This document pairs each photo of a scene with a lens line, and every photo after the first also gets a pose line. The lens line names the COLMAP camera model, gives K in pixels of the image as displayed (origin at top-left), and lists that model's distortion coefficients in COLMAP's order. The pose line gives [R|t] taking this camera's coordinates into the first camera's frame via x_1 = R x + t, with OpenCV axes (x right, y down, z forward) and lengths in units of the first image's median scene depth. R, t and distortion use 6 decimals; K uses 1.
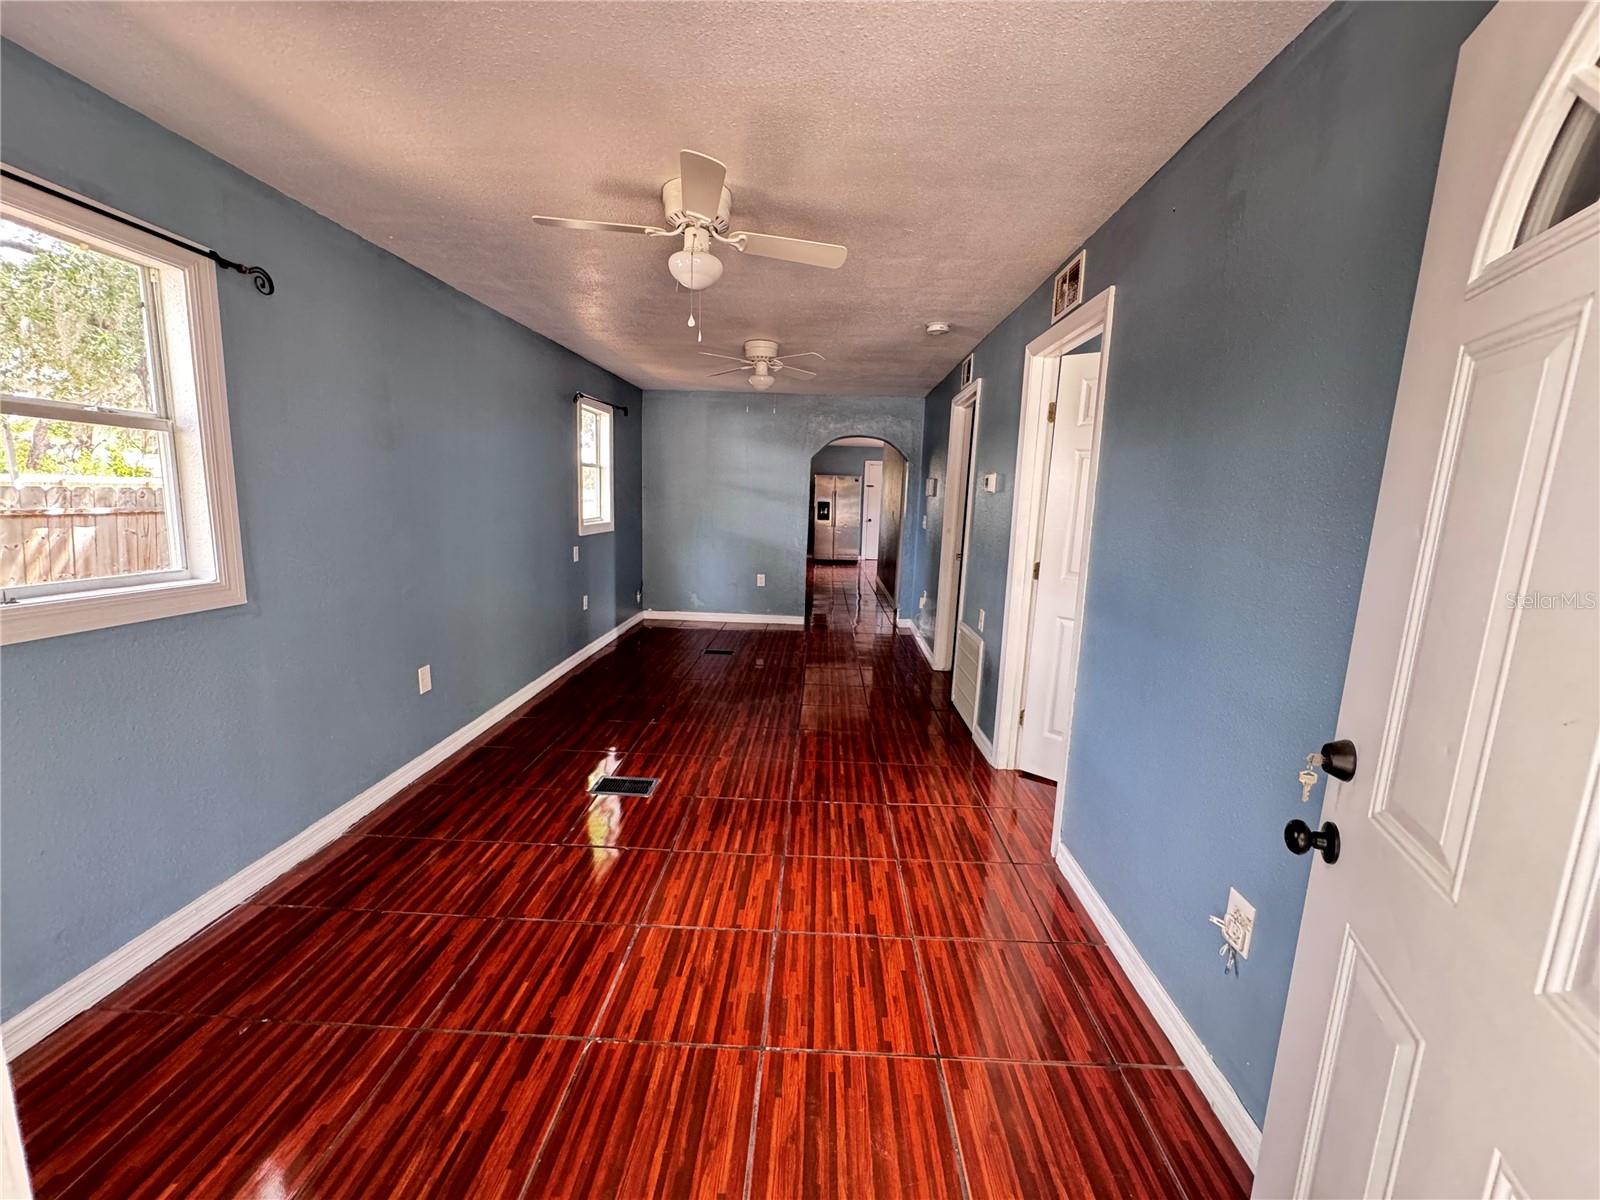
lens RADIAL K [[644.5, 0, 800.0], [0, 644.5, 600.0], [0, 0, 1]] dist [0.000078, -0.000008]
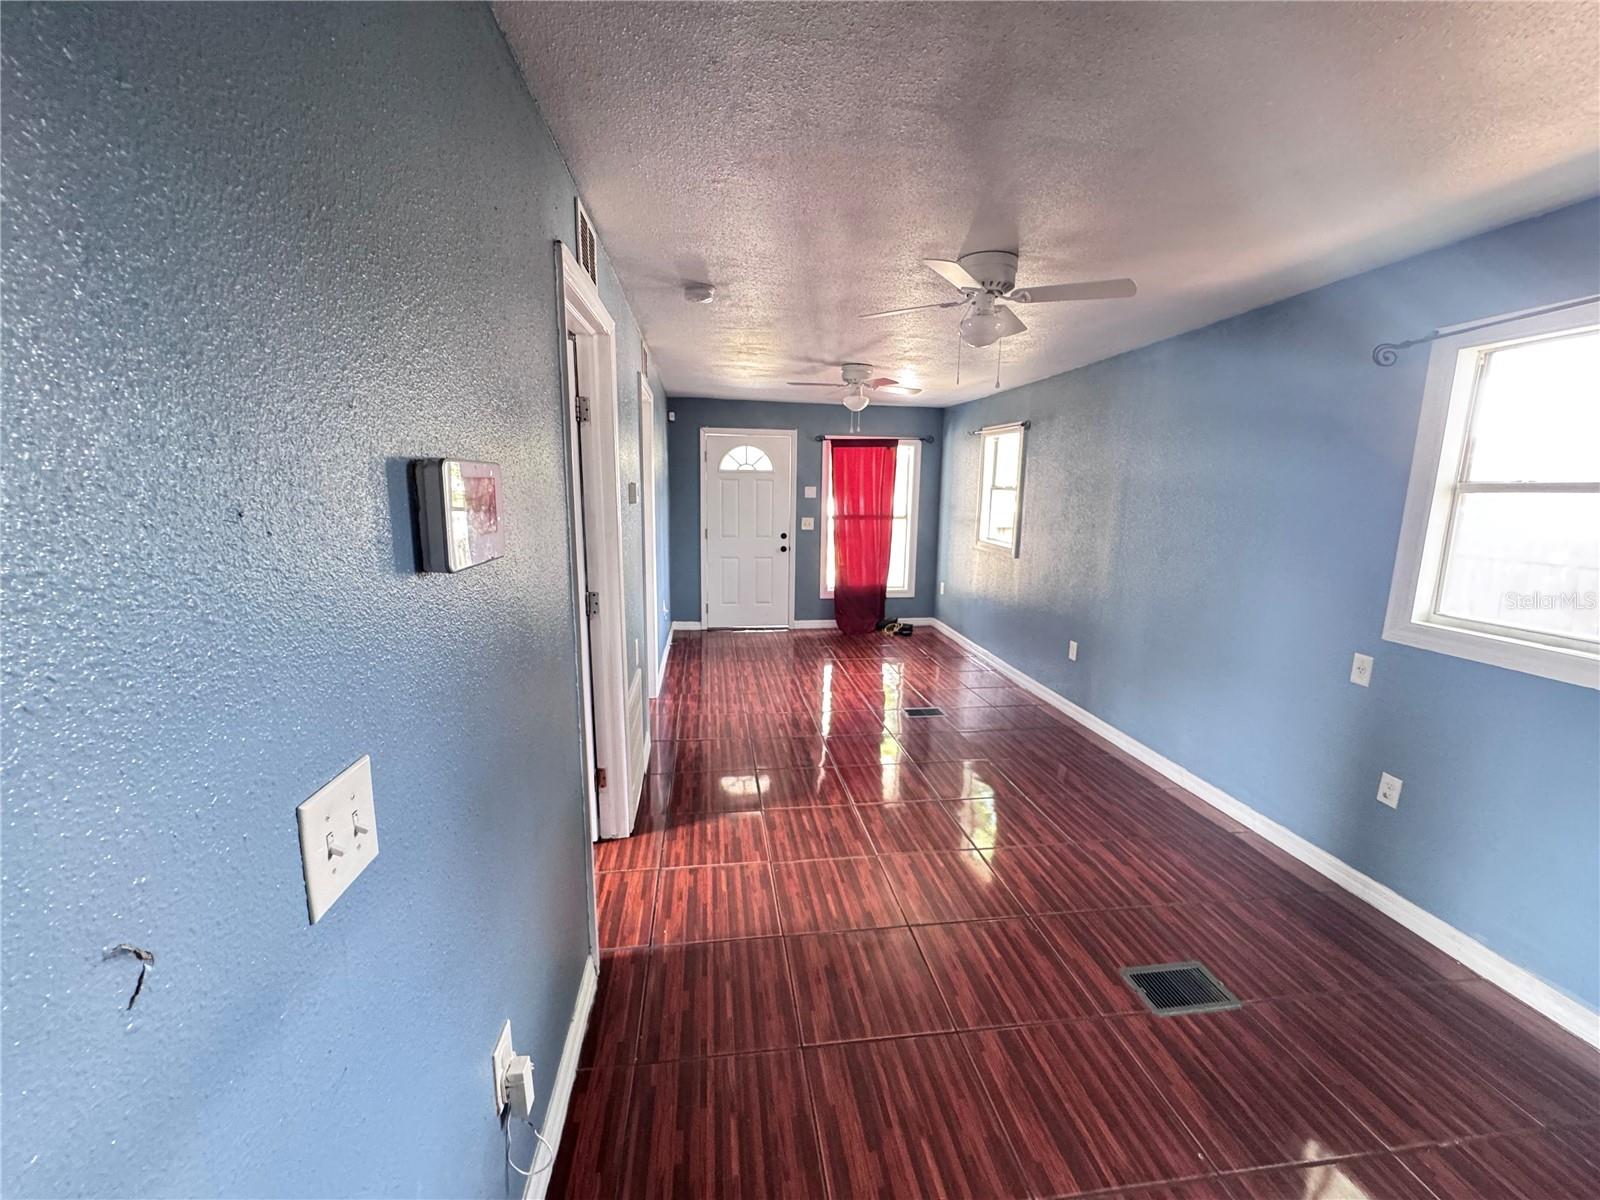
lens RADIAL K [[644.5, 0, 800.0], [0, 644.5, 600.0], [0, 0, 1]] dist [0.000078, -0.000008]
pose [[-0.982473, -0.021771, -0.185131, 0.309098], [-0.080751, 0.944837, 0.317432, -0.430101], [0.168008, 0.326818, -0.930034, 2.431508]]
